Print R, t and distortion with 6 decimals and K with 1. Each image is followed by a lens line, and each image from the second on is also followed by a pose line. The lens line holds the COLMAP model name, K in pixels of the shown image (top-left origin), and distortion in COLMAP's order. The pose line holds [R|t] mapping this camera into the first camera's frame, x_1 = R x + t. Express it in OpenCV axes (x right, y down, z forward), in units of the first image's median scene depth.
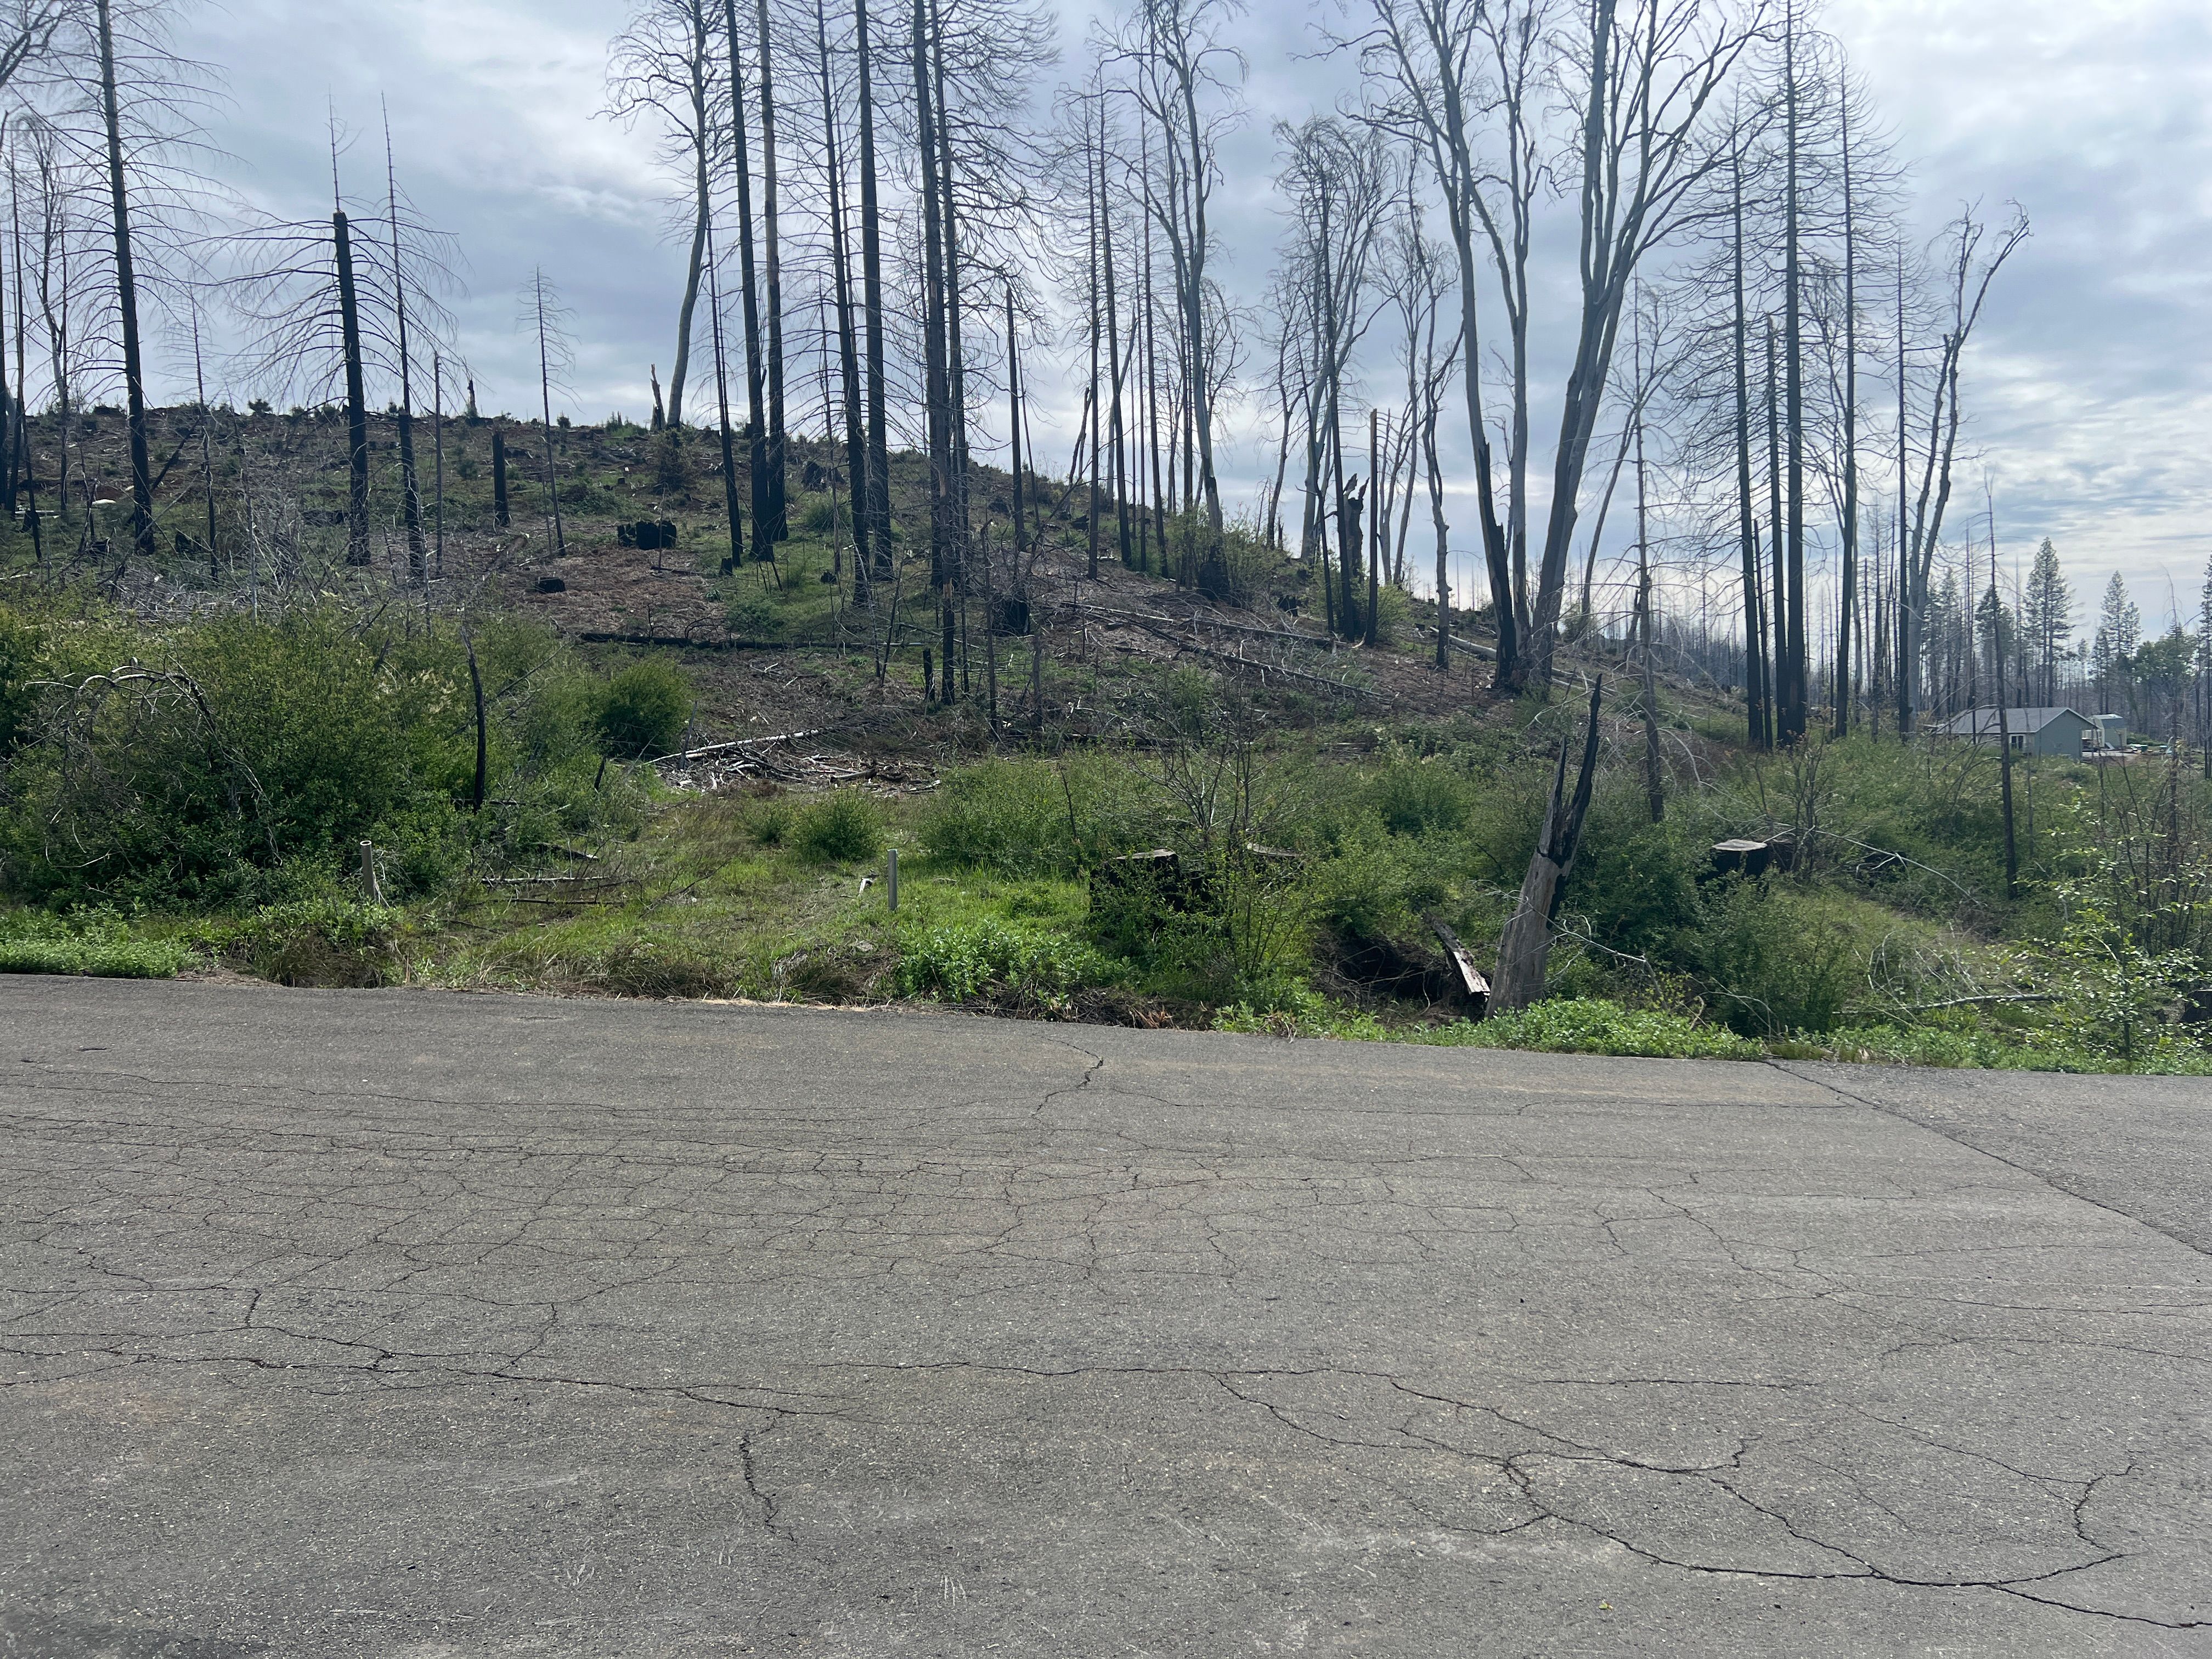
lens RADIAL K [[1676.4, 0, 1146.3], [0, 1676.4, 818.9], [0, 0, 1]] dist [0.069055, -0.070024]
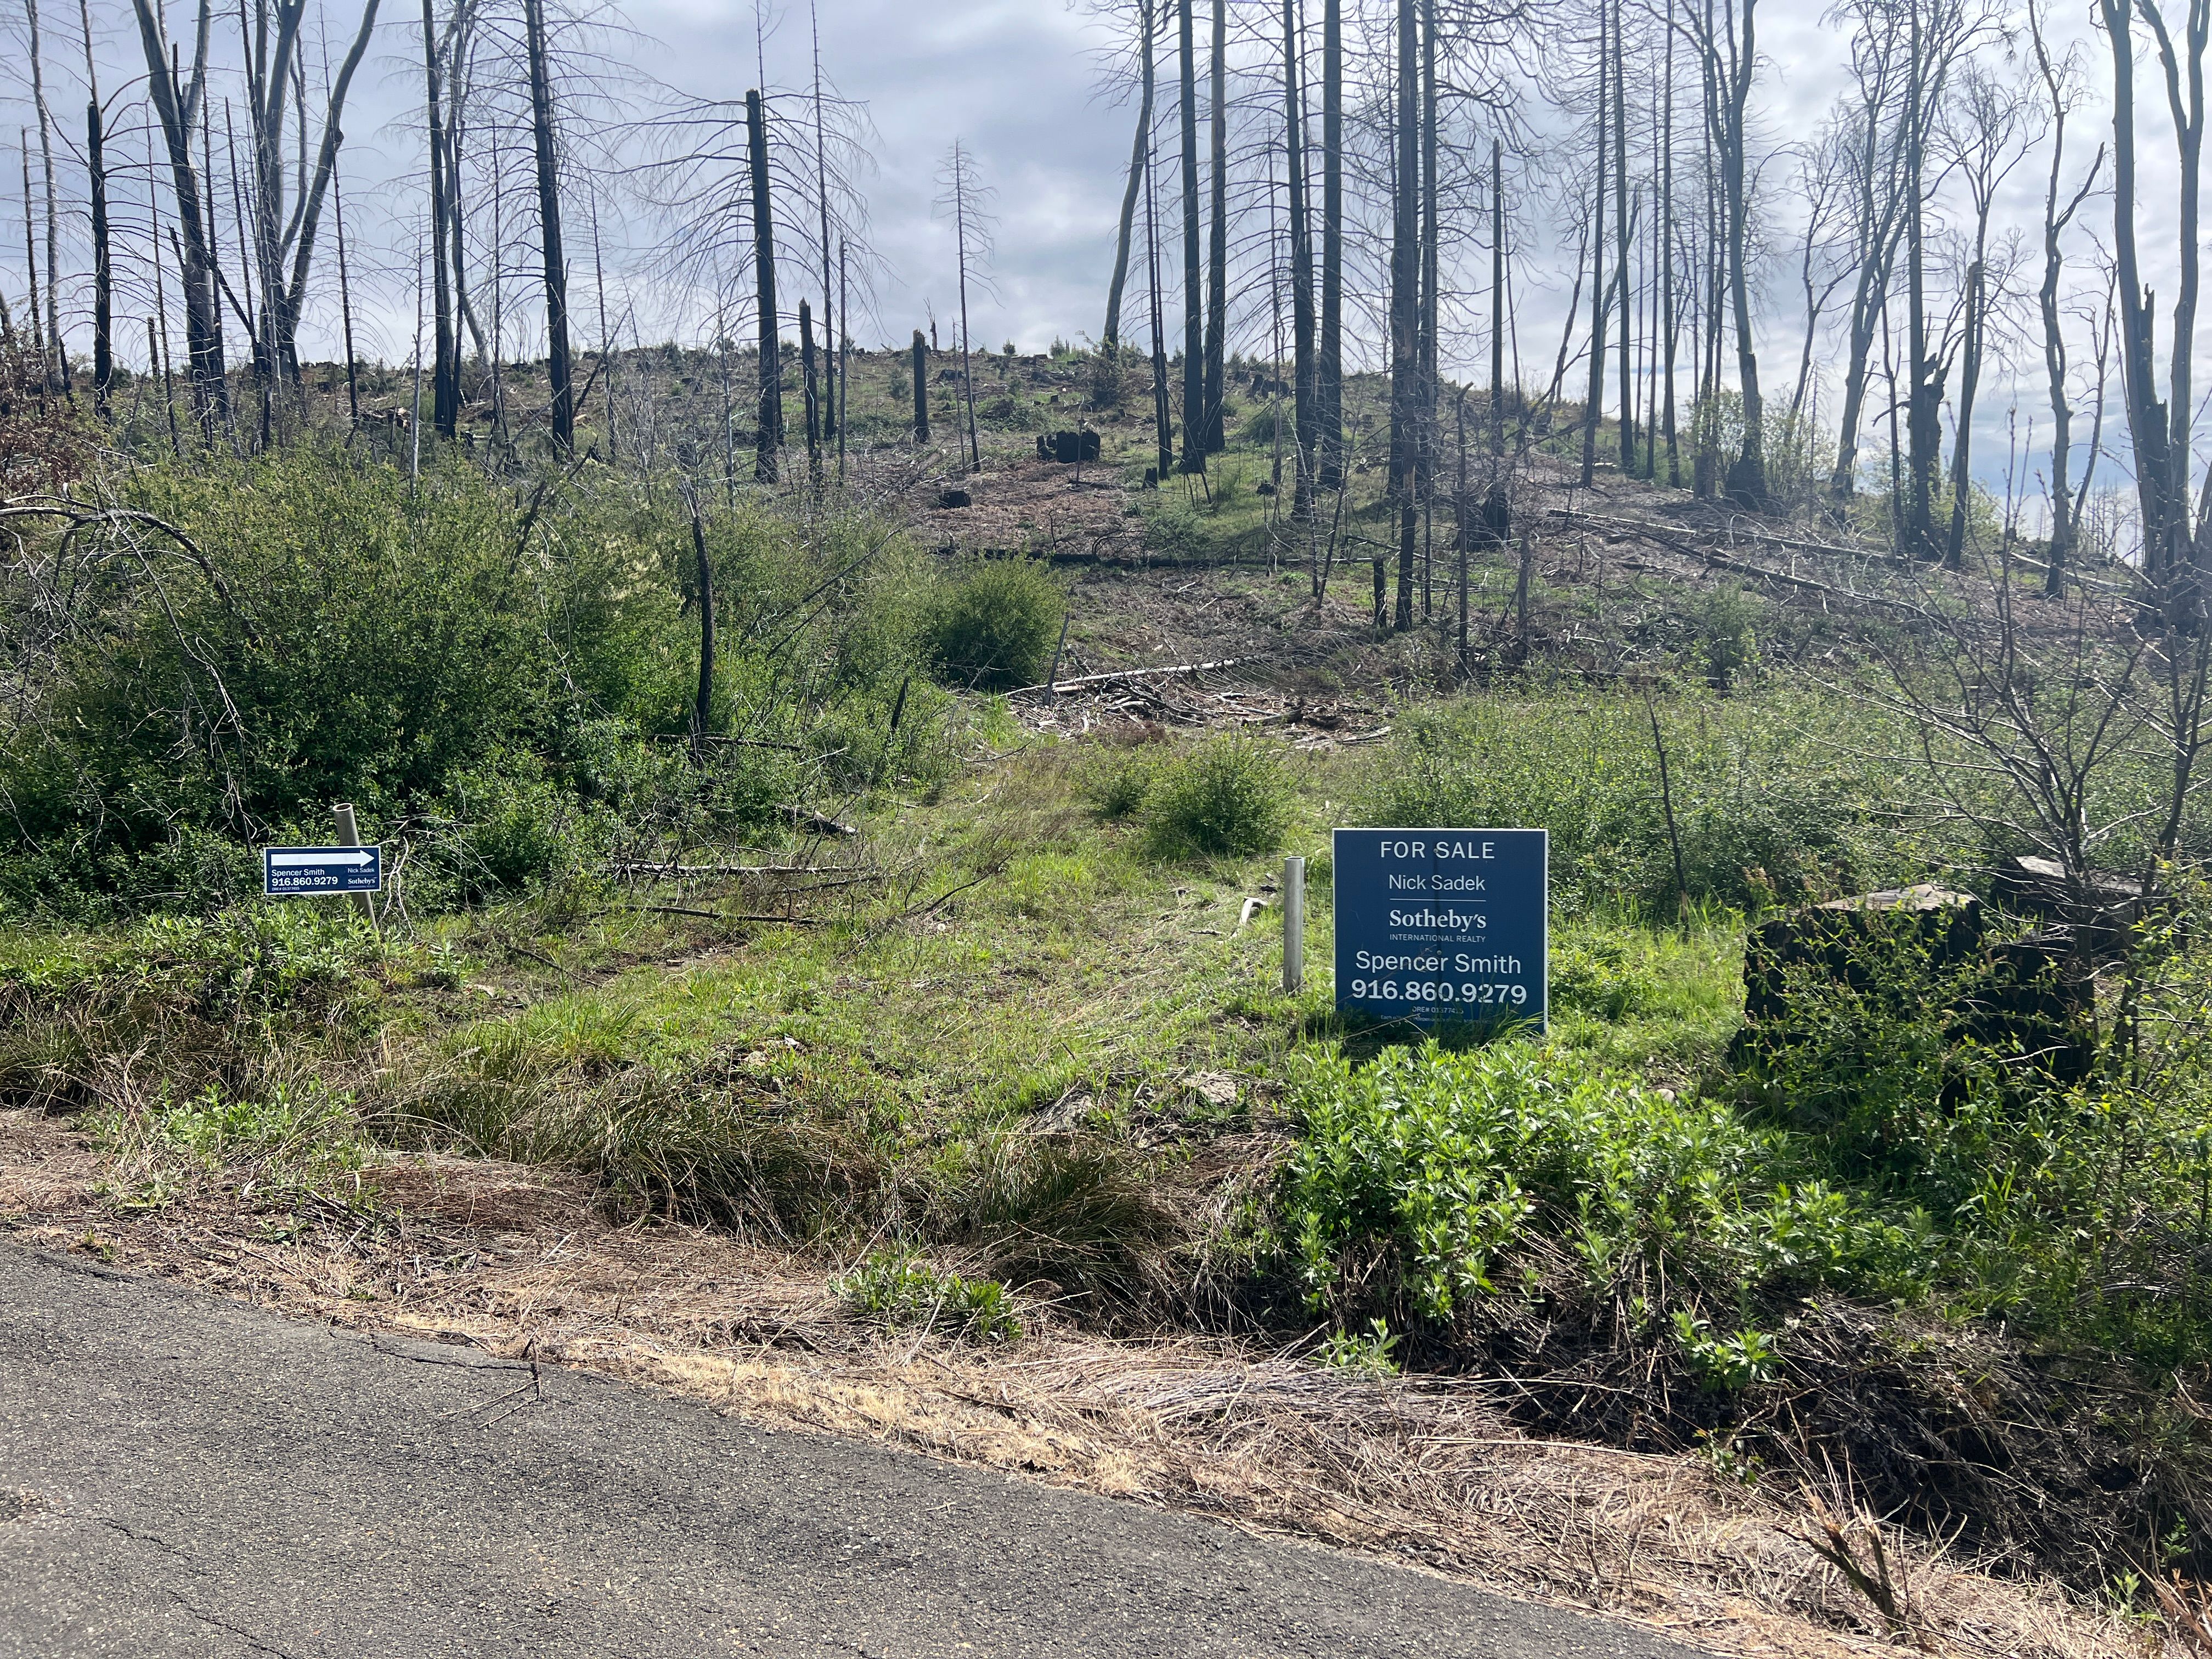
lens RADIAL K [[1676.4, 0, 1133.8], [0, 1676.4, 834.3], [0, 0, 1]] dist [0.069055, -0.070024]
pose [[0.963322, 0.038145, -0.265625, -0.022009], [-0.028378, 0.998776, 0.040511, -0.001988], [0.266845, -0.031487, 0.963225, 0.168303]]
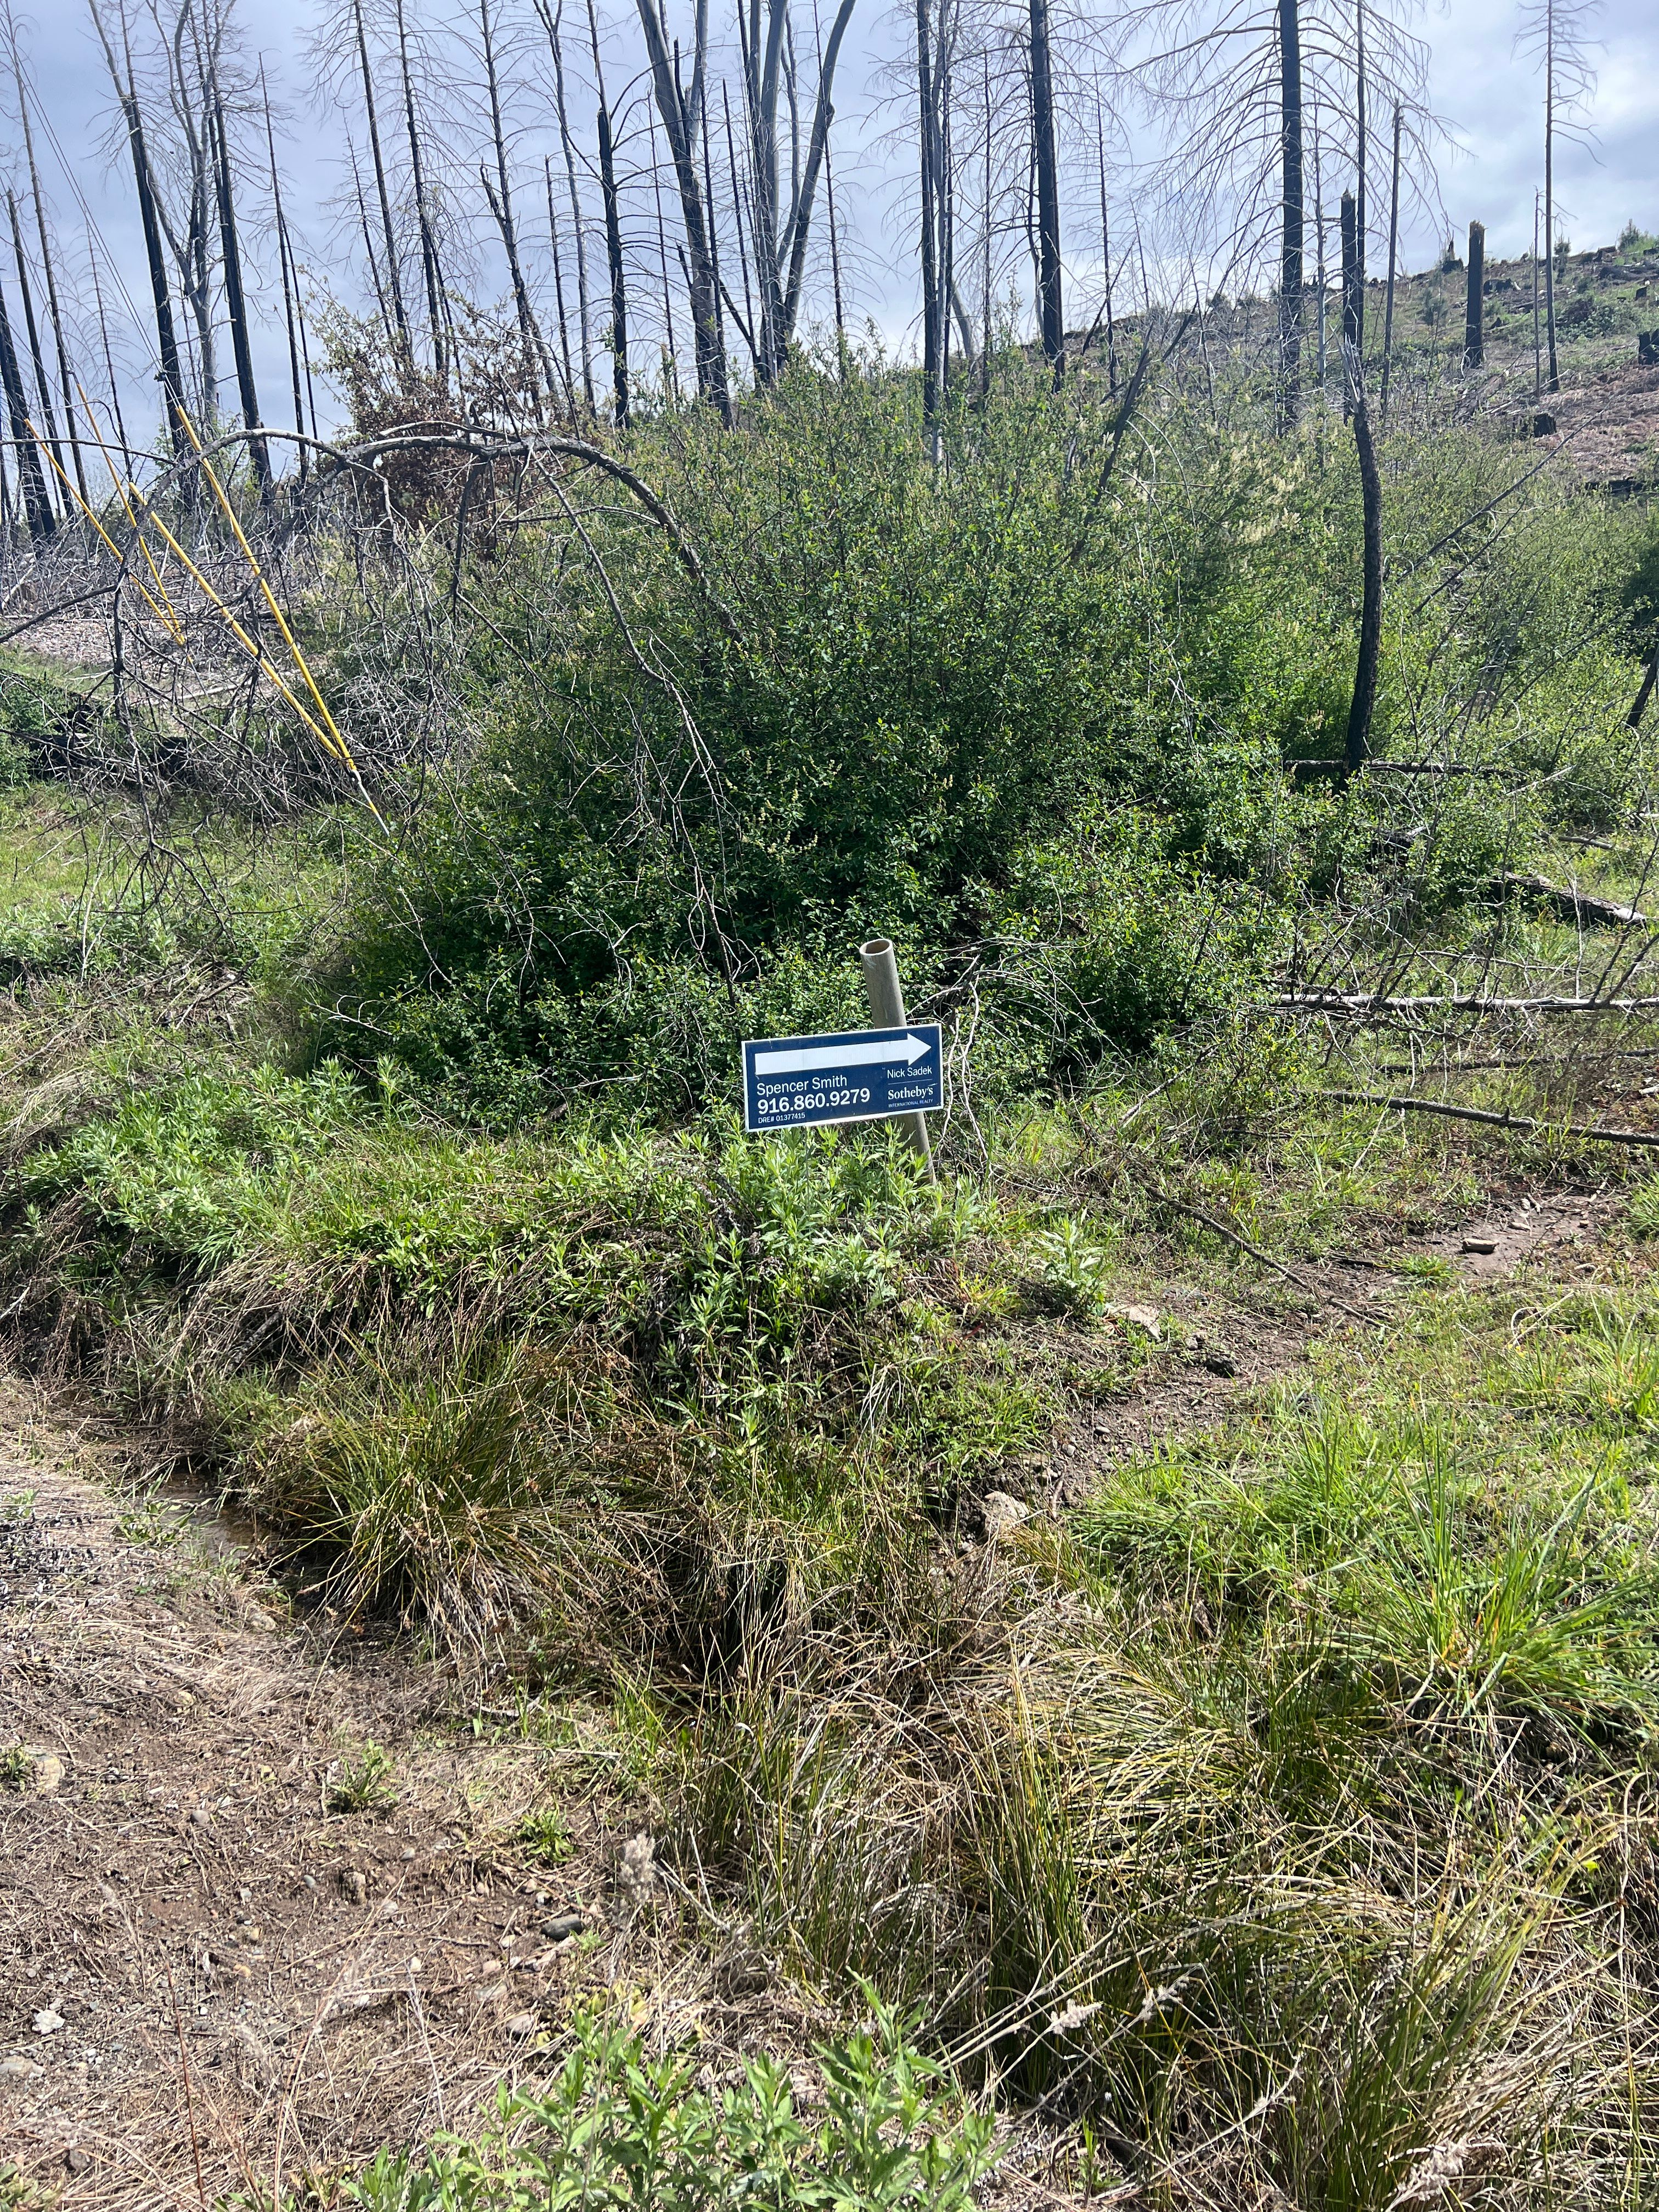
lens RADIAL K [[1676.4, 0, 839.2], [0, 1676.4, 1104.0], [0, 0, 1]] dist [0.069055, -0.070024]
pose [[0.761684, 0.122246, -0.636313, -0.088224], [0.006520, 0.980546, 0.196183, -0.004668], [0.647916, -0.153579, 0.746069, 0.242937]]
